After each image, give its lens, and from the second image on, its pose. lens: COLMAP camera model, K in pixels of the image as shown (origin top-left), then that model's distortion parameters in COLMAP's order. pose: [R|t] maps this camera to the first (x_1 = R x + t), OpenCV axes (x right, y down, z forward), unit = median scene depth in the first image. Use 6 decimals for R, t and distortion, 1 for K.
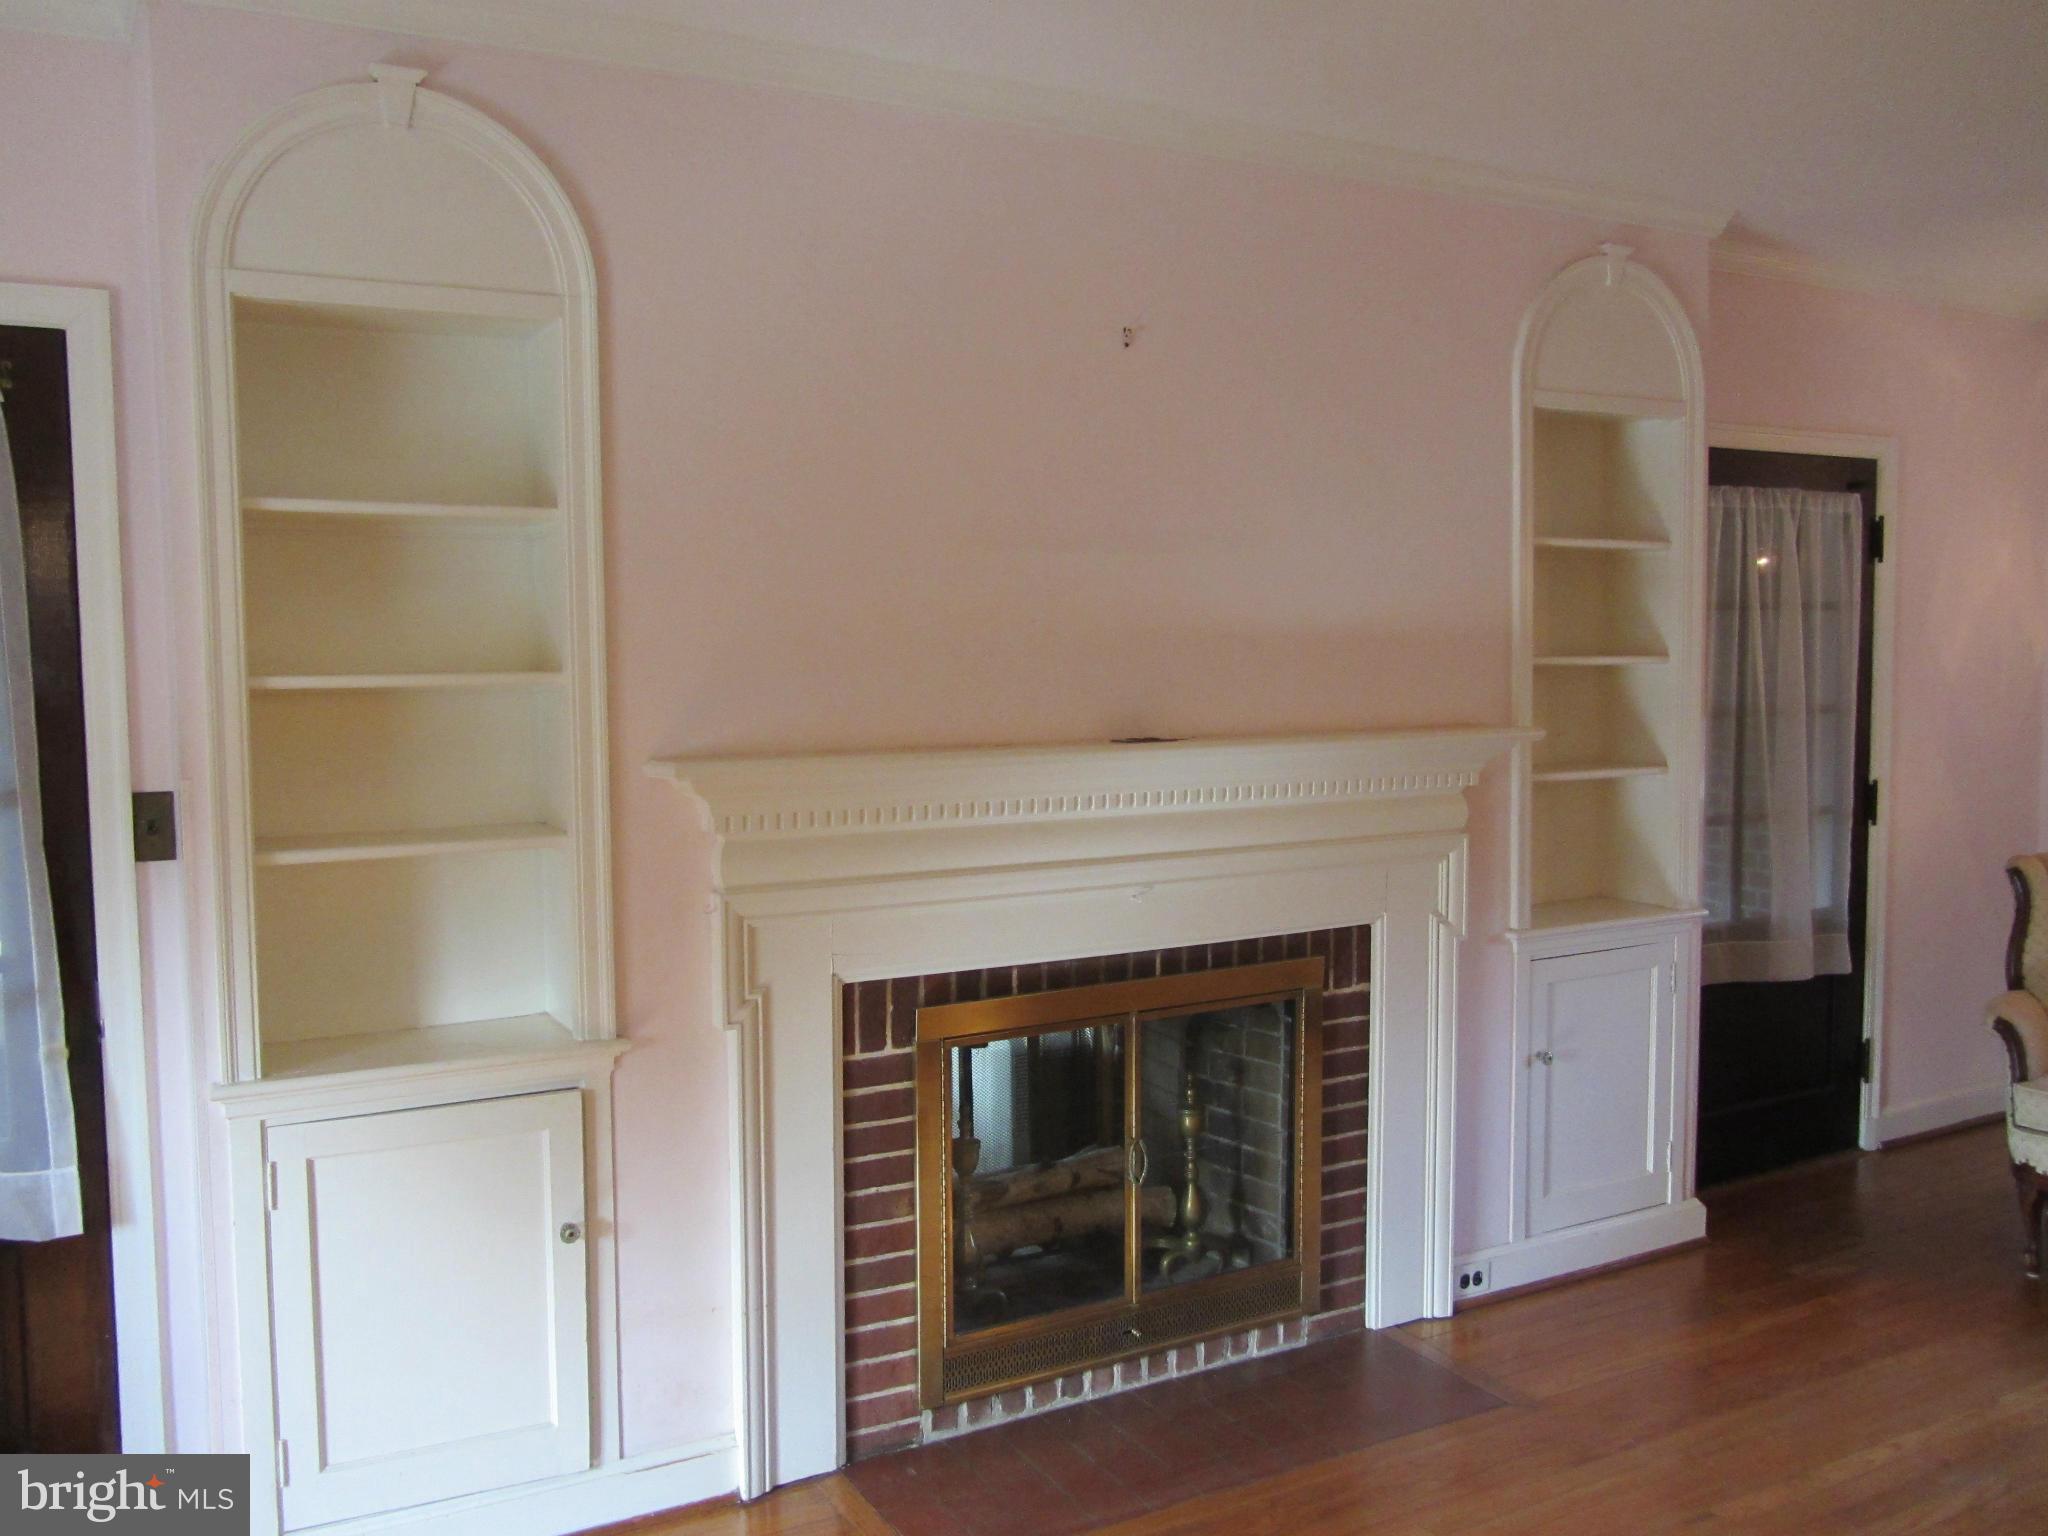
lens RADIAL K [[1680.2, 0, 1058.0], [0, 1680.2, 763.8], [0, 0, 1]] dist [-0.043860, 0.015105]
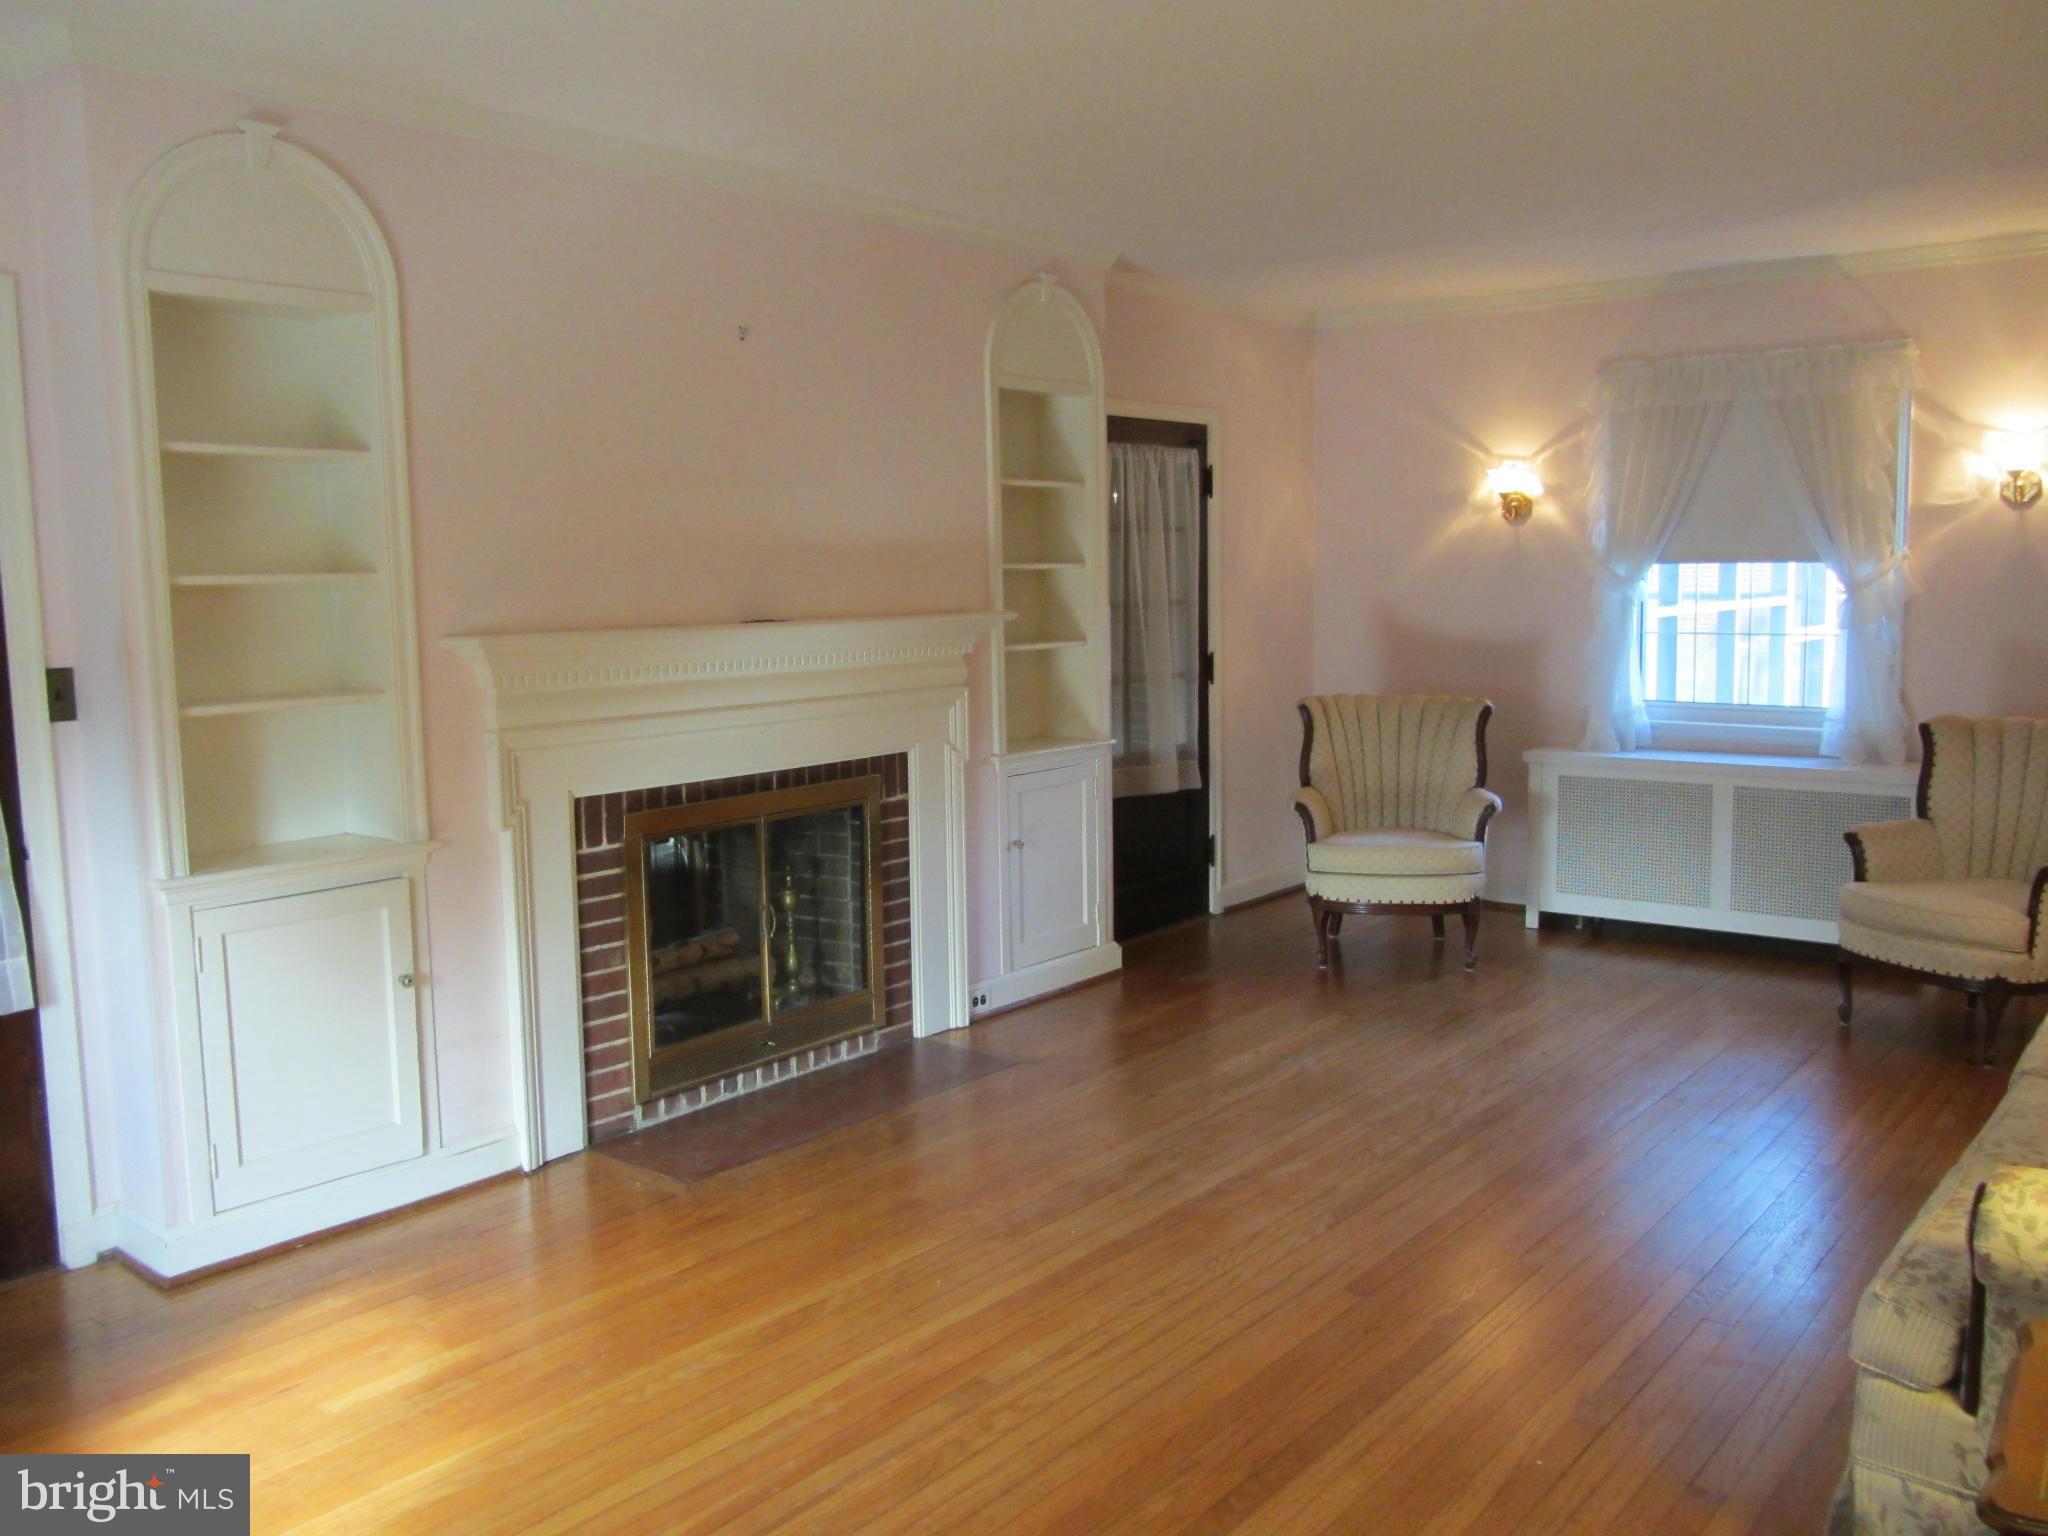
lens RADIAL K [[1680.2, 0, 1058.0], [0, 1680.2, 763.8], [0, 0, 1]] dist [-0.043860, 0.015105]
pose [[0.922694, -0.050525, 0.382207, -0.236104], [0.034850, 0.998247, 0.047830, 0.041446], [-0.383954, -0.030813, 0.922838, -0.355905]]
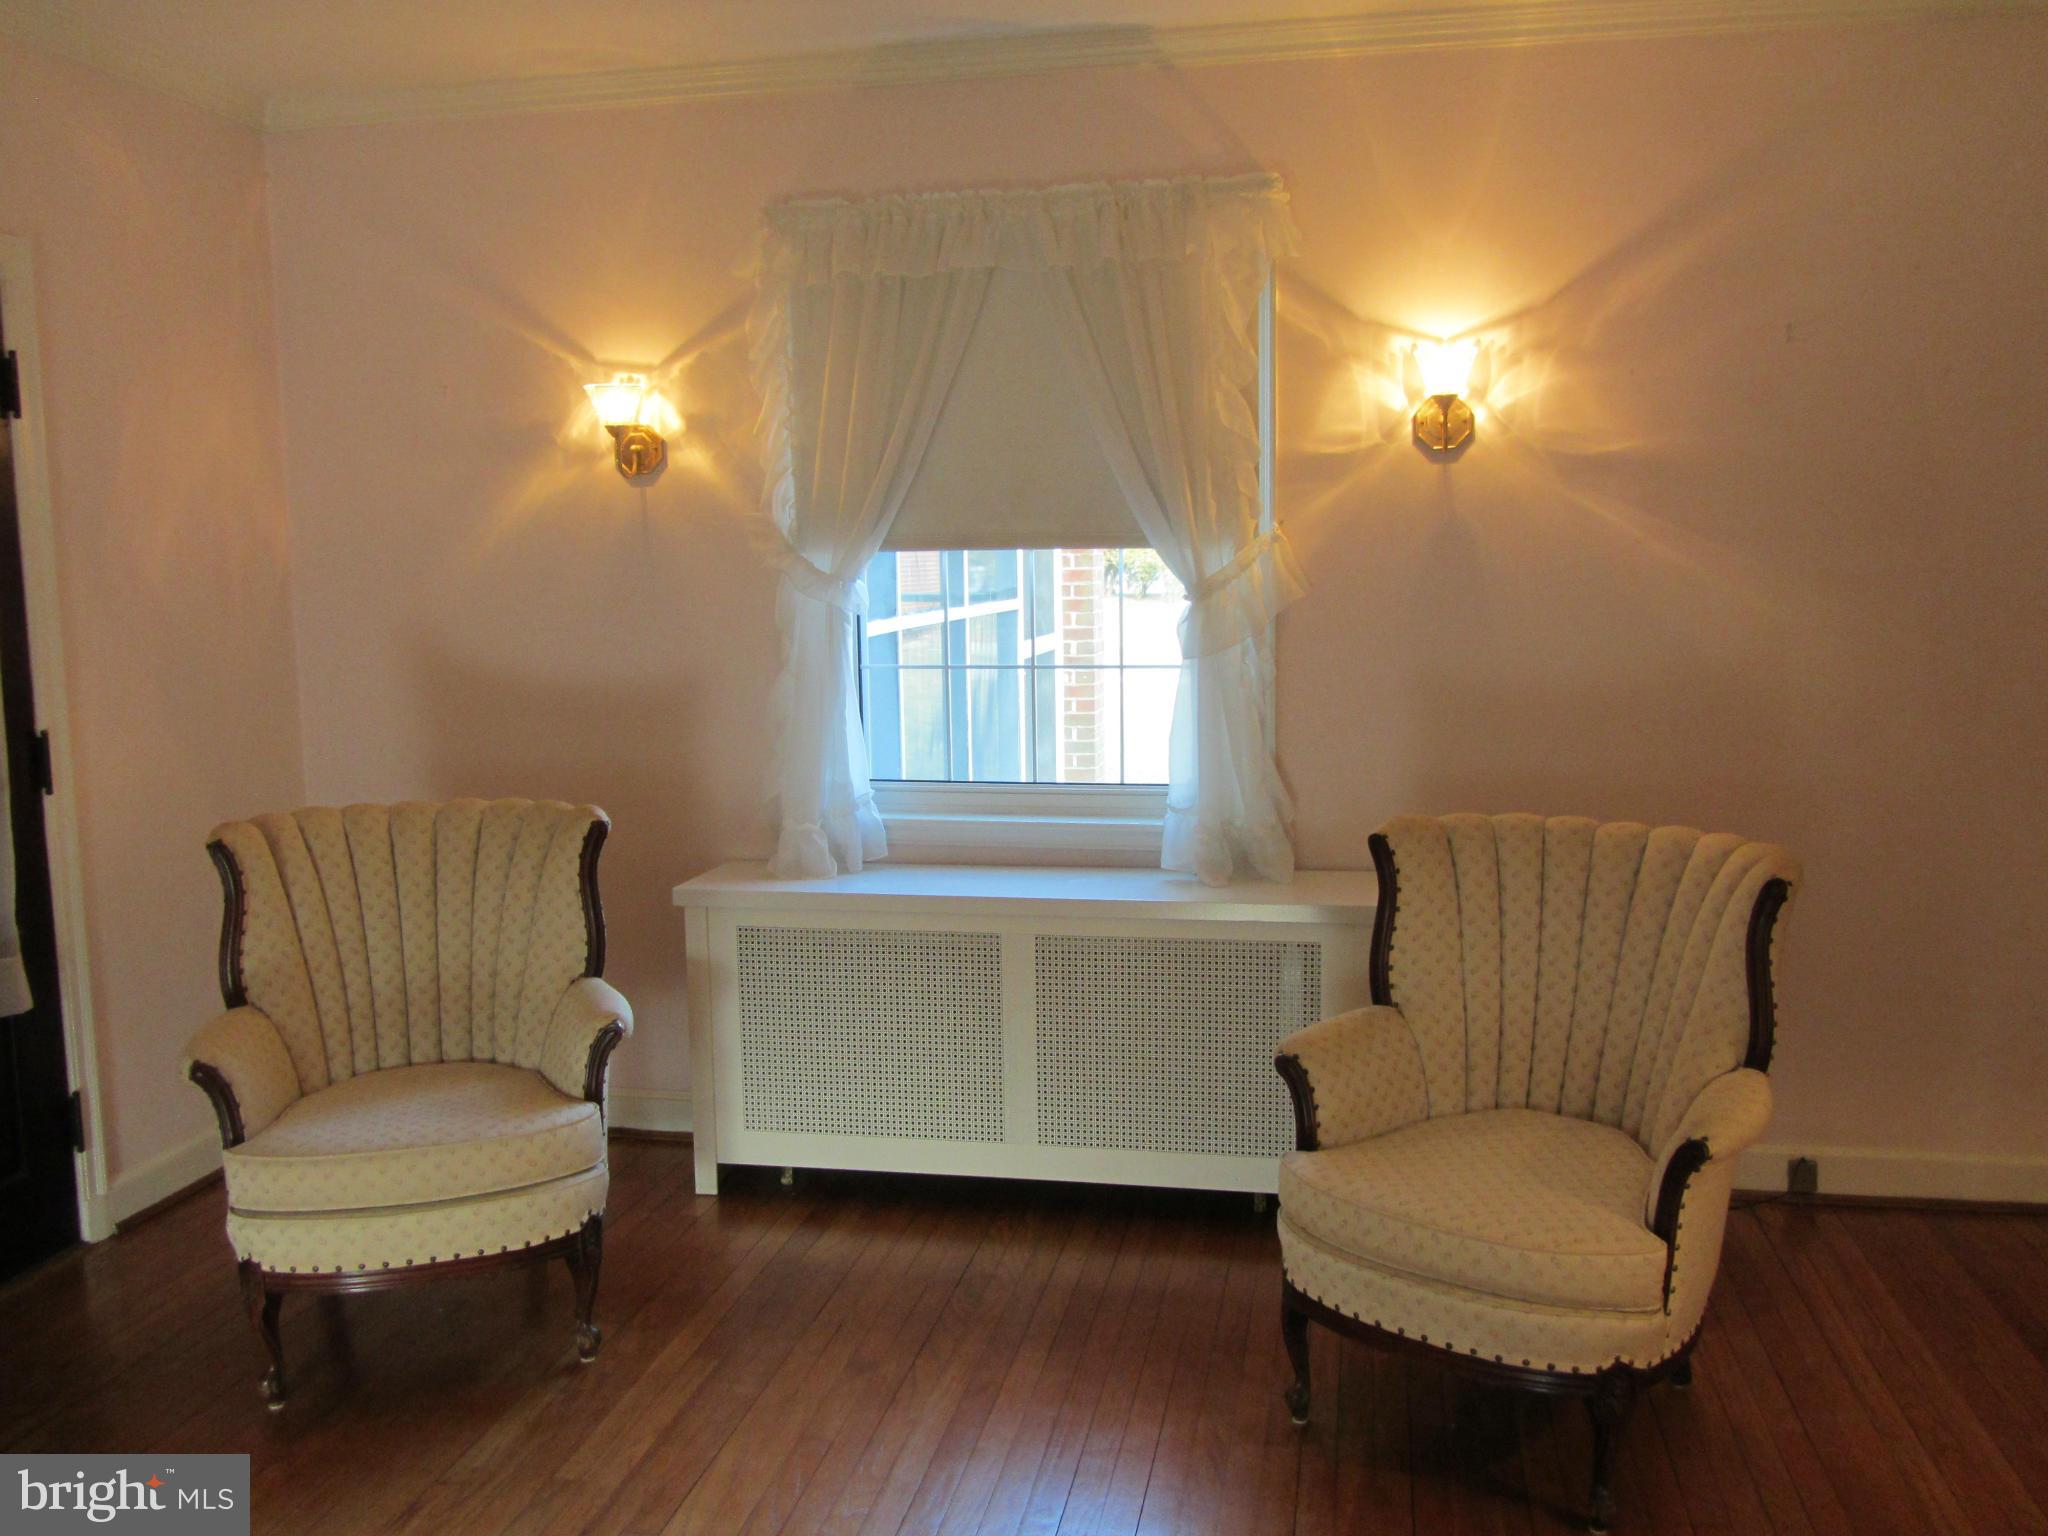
lens RADIAL K [[1680.2, 0, 1058.0], [0, 1680.2, 763.8], [0, 0, 1]] dist [-0.043860, 0.015105]
pose [[0.635900, -0.098950, 0.765402, 0.296291], [0.061884, 0.995091, 0.077230, -0.005183], [-0.769286, -0.001744, 0.638902, 0.290604]]
